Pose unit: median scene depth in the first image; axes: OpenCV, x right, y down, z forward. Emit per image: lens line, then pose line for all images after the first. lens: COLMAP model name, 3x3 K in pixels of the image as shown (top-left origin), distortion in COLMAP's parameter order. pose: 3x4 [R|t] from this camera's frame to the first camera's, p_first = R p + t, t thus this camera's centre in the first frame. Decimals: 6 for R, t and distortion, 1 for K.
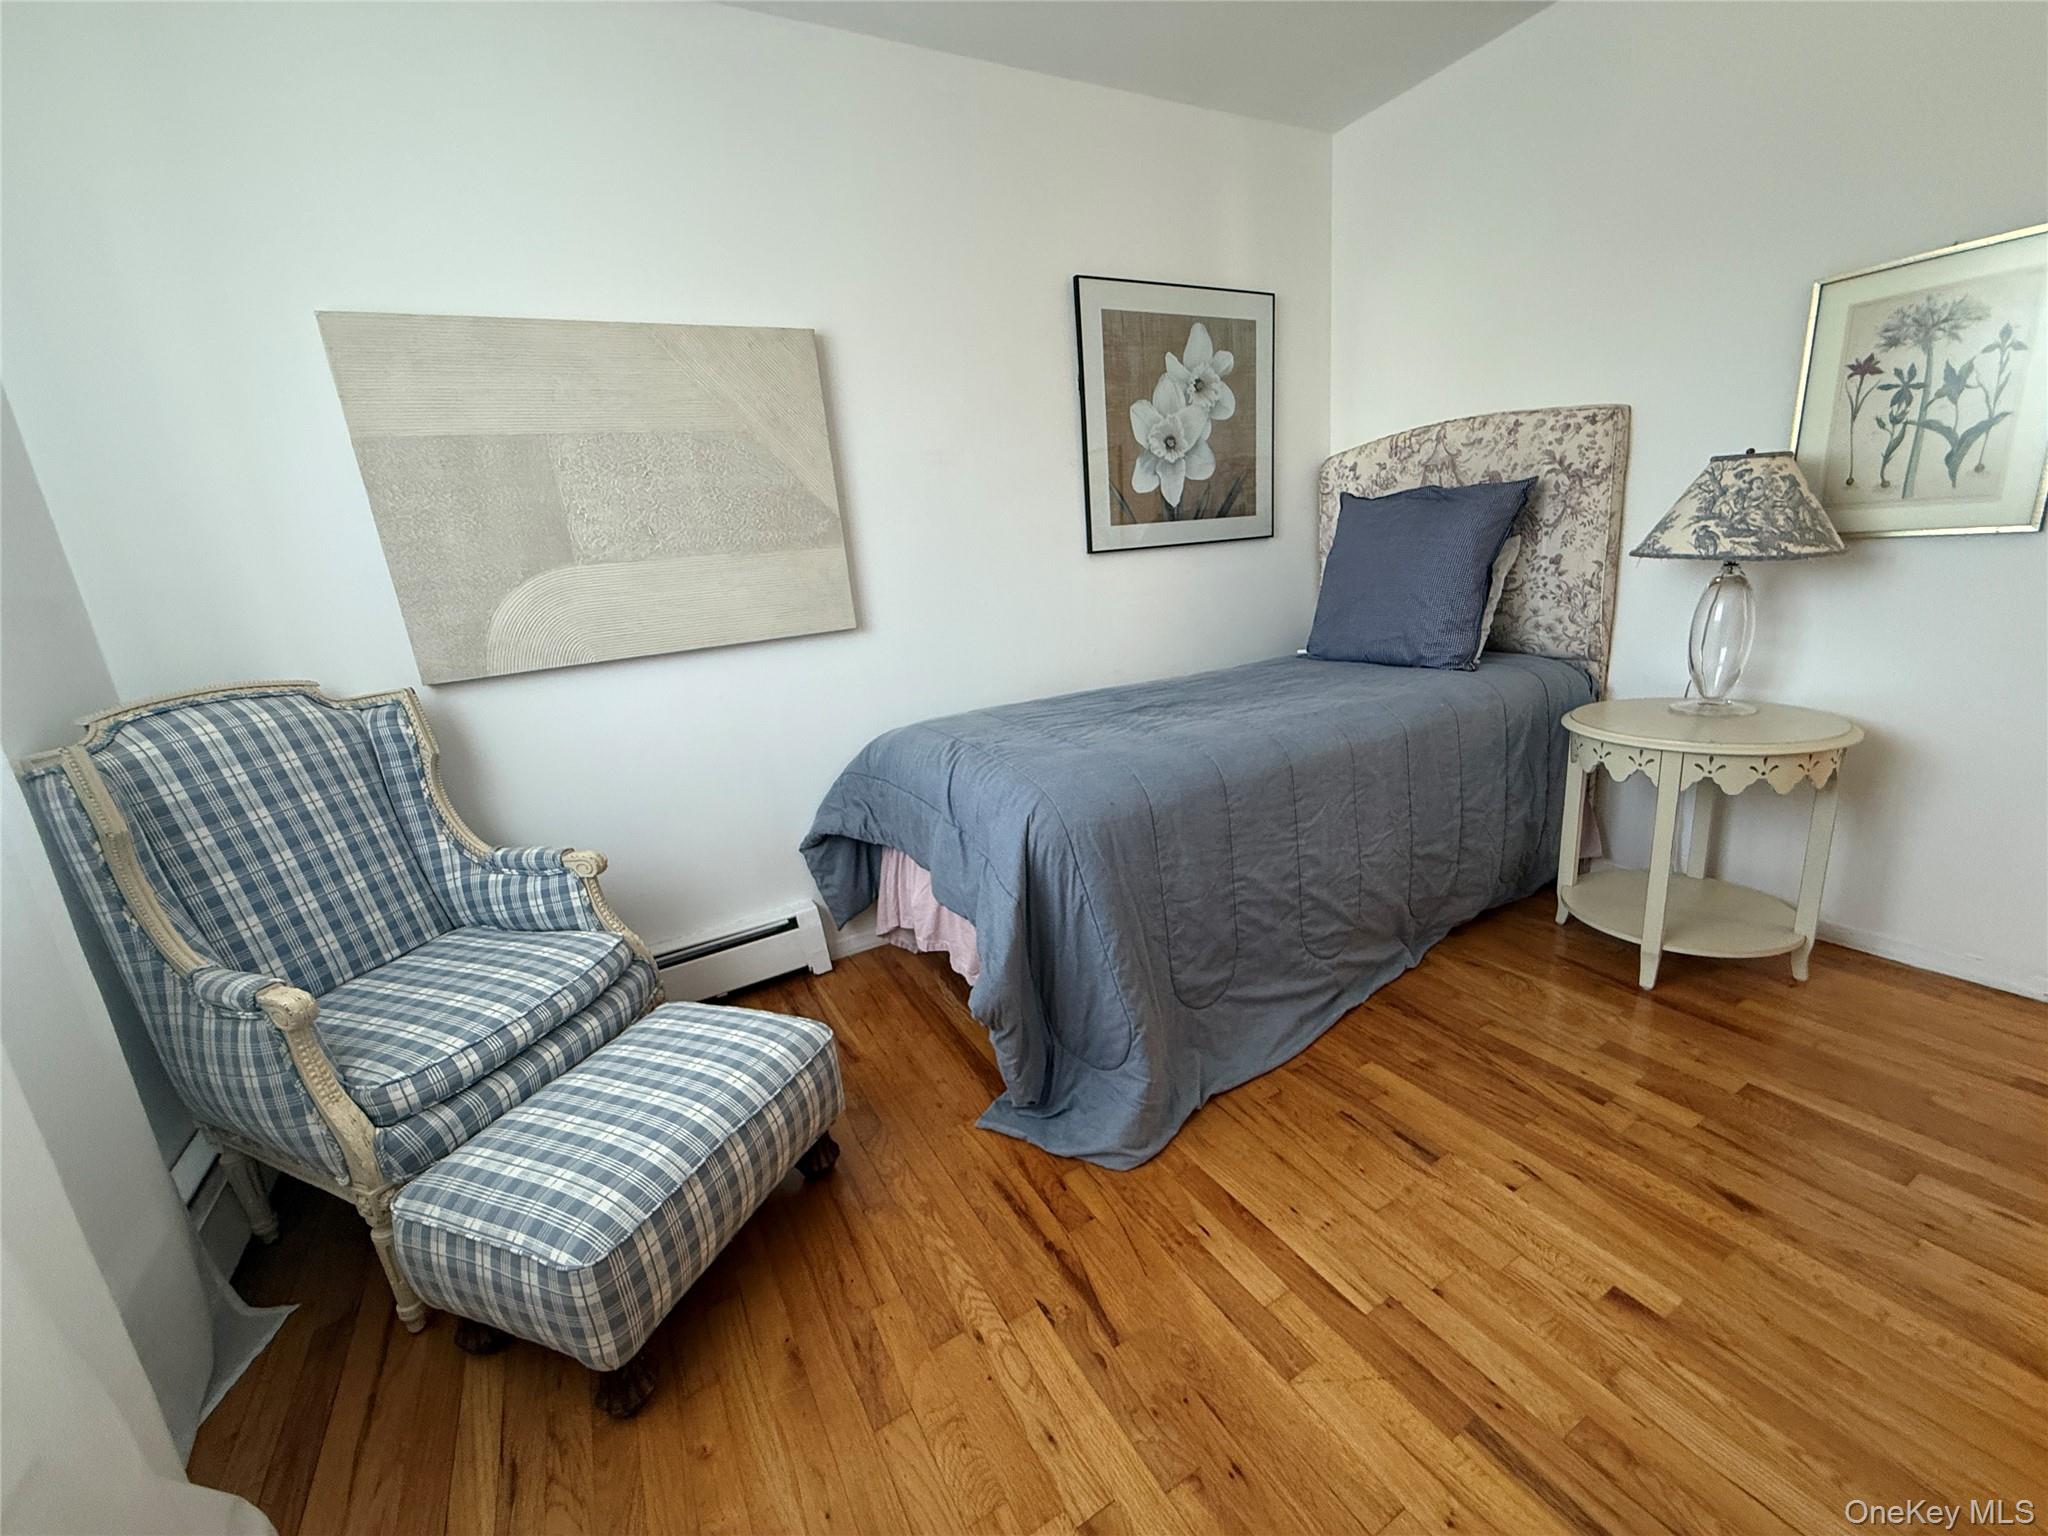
lens RADIAL K [[820.9, 0, 1014.3], [0, 820.9, 766.2], [0, 0, 1]] dist [0.001244, -0.000212]
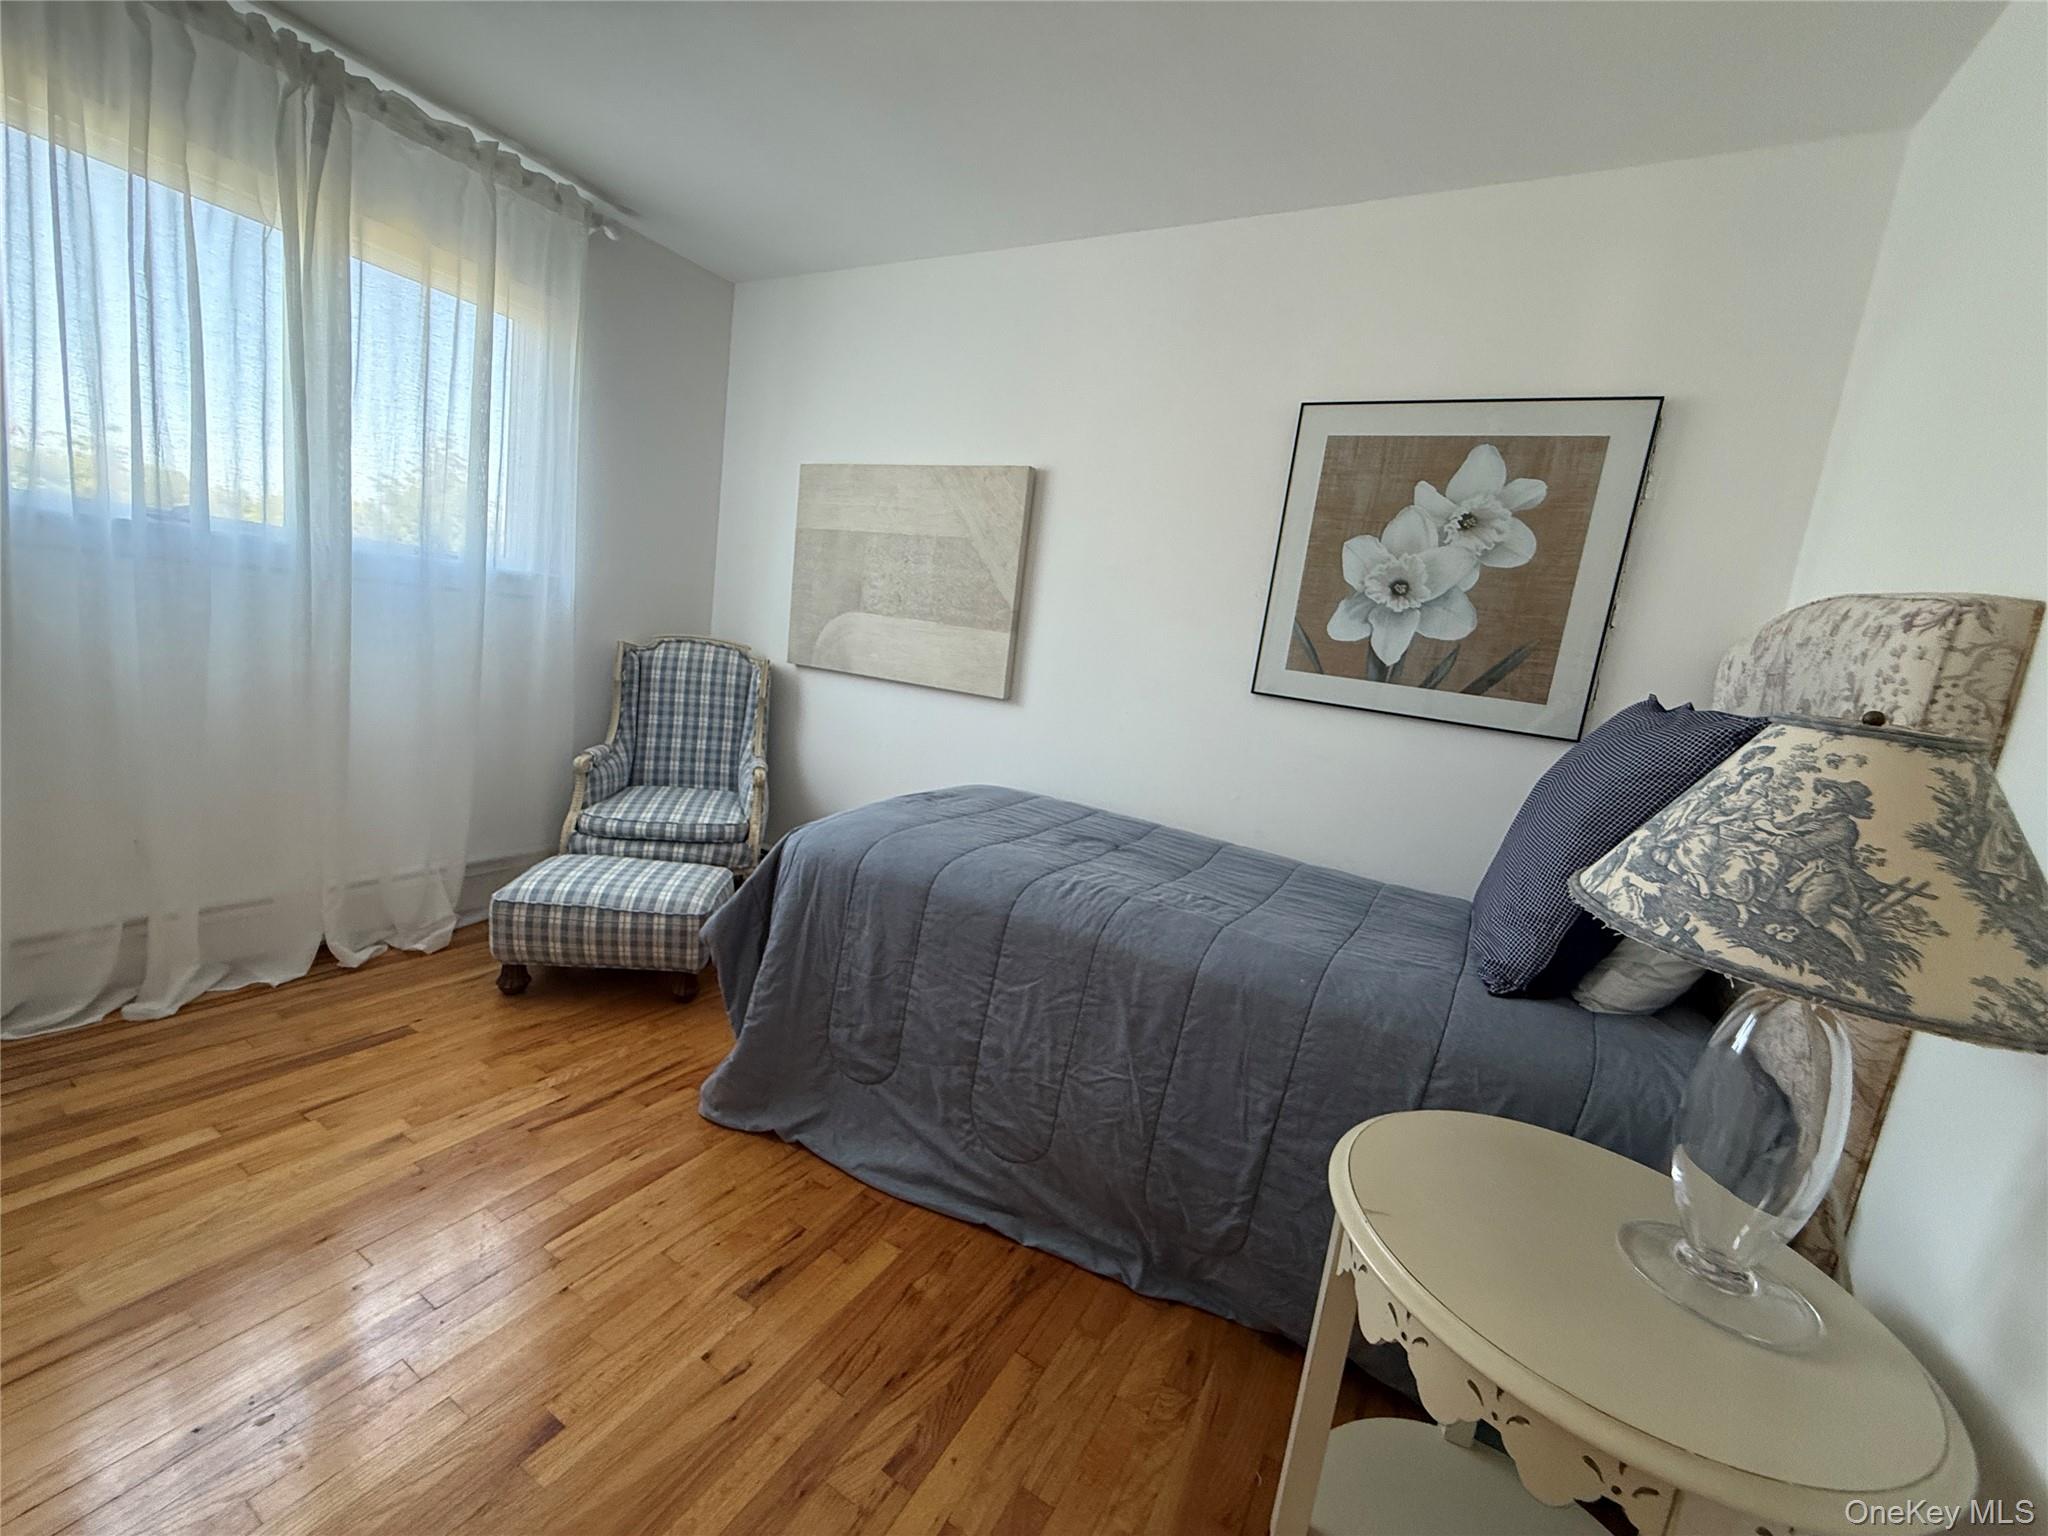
lens RADIAL K [[820.9, 0, 1012.4], [0, 820.9, 763.1], [0, 0, 1]] dist [0.001244, -0.000212]
pose [[0.494199, 0.281682, -0.822449, 0.753774], [-0.383141, 0.919789, 0.084795, -0.170267], [0.780365, 0.273208, 0.562483, 0.320608]]
